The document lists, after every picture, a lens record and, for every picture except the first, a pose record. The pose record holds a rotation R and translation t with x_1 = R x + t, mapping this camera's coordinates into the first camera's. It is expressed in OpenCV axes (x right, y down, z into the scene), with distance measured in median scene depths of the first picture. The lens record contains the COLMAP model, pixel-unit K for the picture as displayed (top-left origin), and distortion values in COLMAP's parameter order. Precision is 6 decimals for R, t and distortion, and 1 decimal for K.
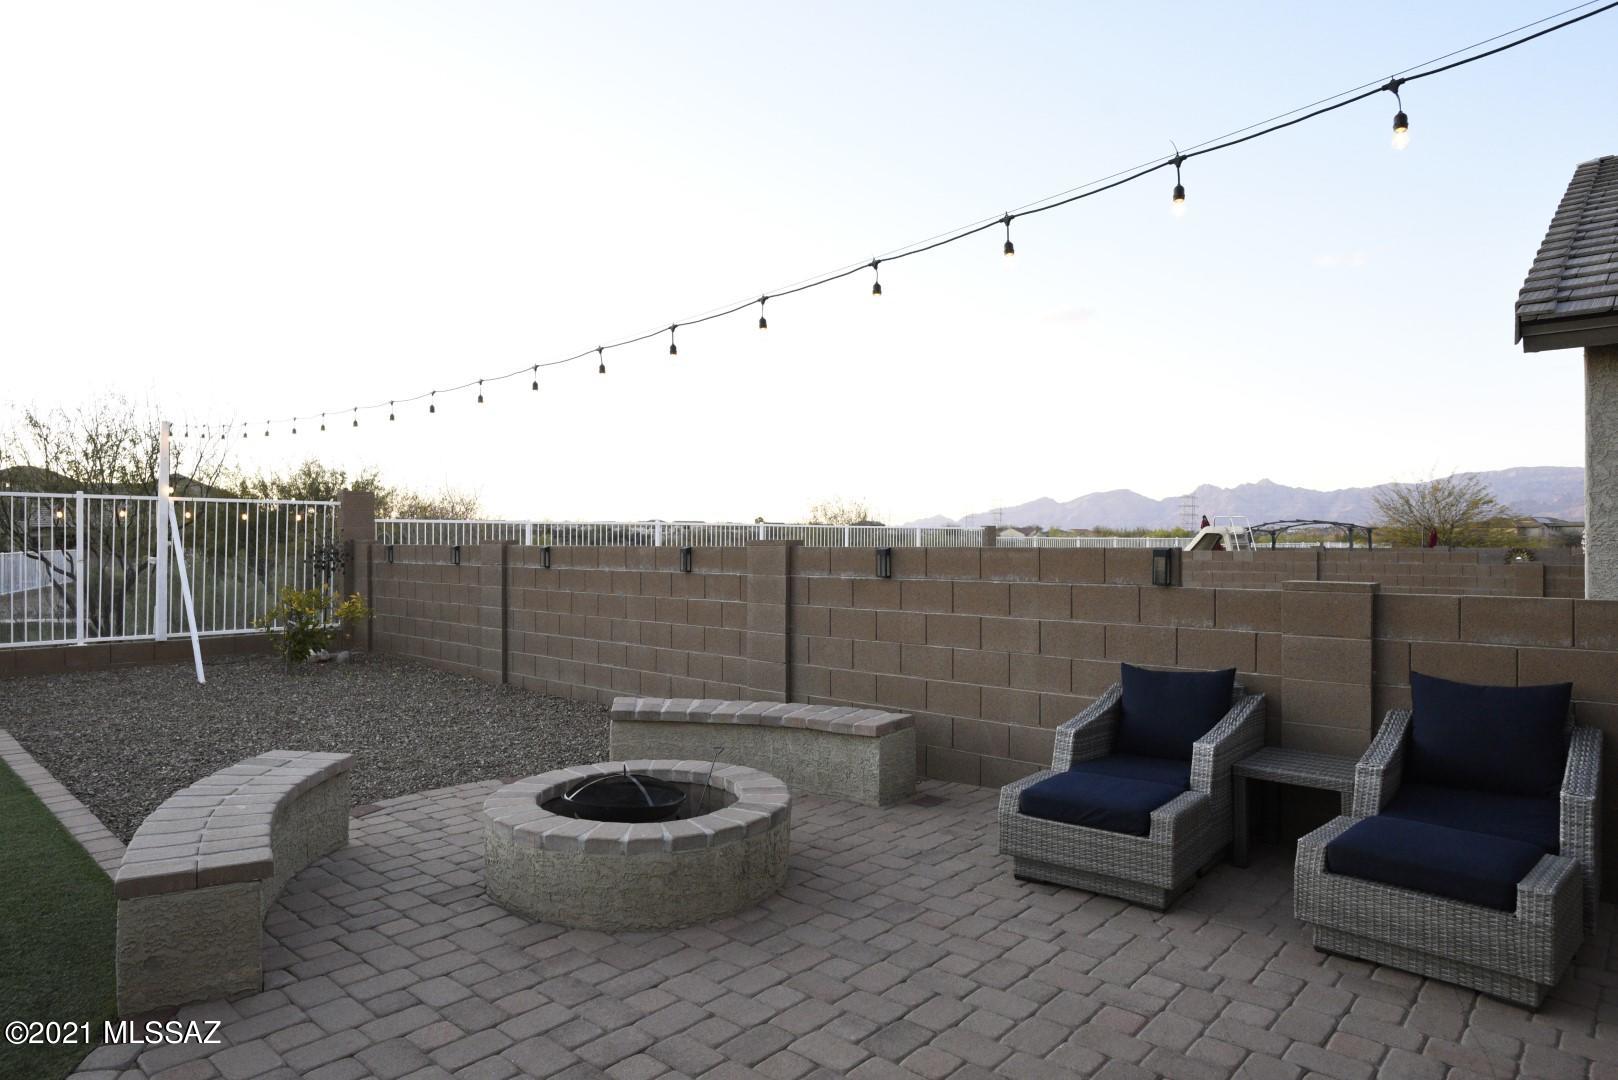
lens RADIAL K [[940.0, 0, 818.9], [0, 940.0, 541.1], [0, 0, 1]] dist [-0.037820, 0.005502]
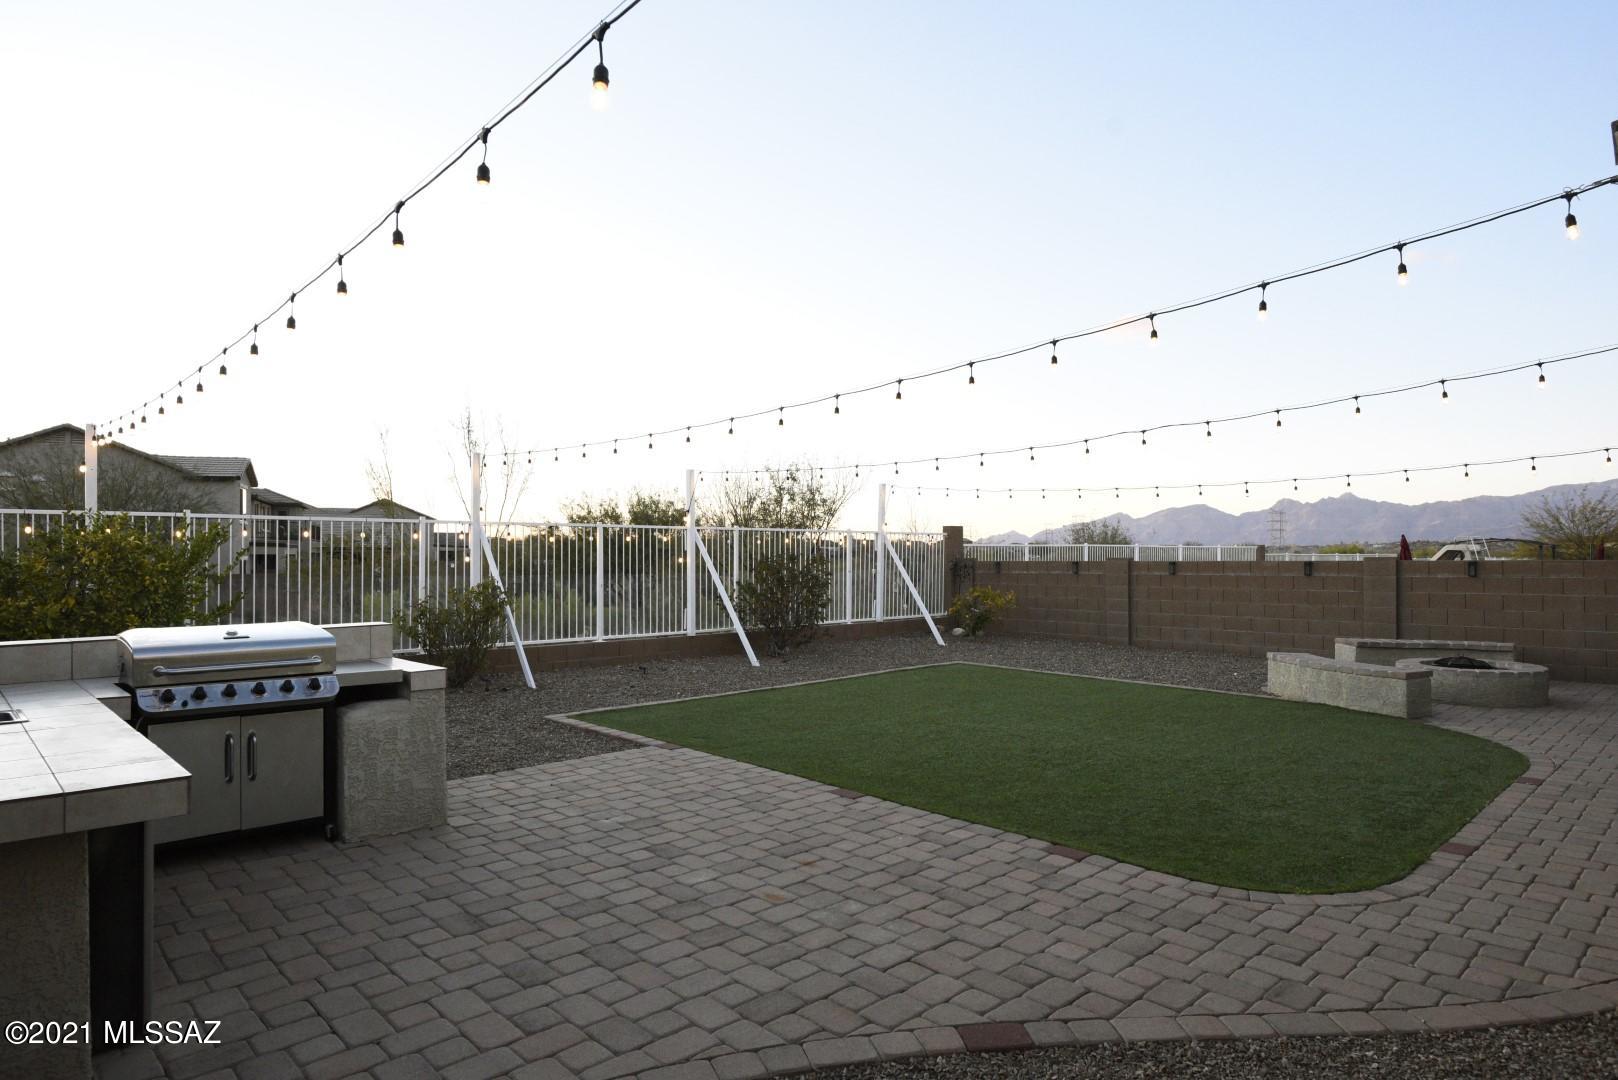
lens RADIAL K [[940.0, 0, 798.6], [0, 940.0, 549.0], [0, 0, 1]] dist [-0.037820, 0.005502]
pose [[0.998894, -0.003347, -0.046898, -0.241540], [0.003049, 0.999975, -0.006435, -0.002422], [0.046918, 0.006285, 0.998879, -0.194849]]
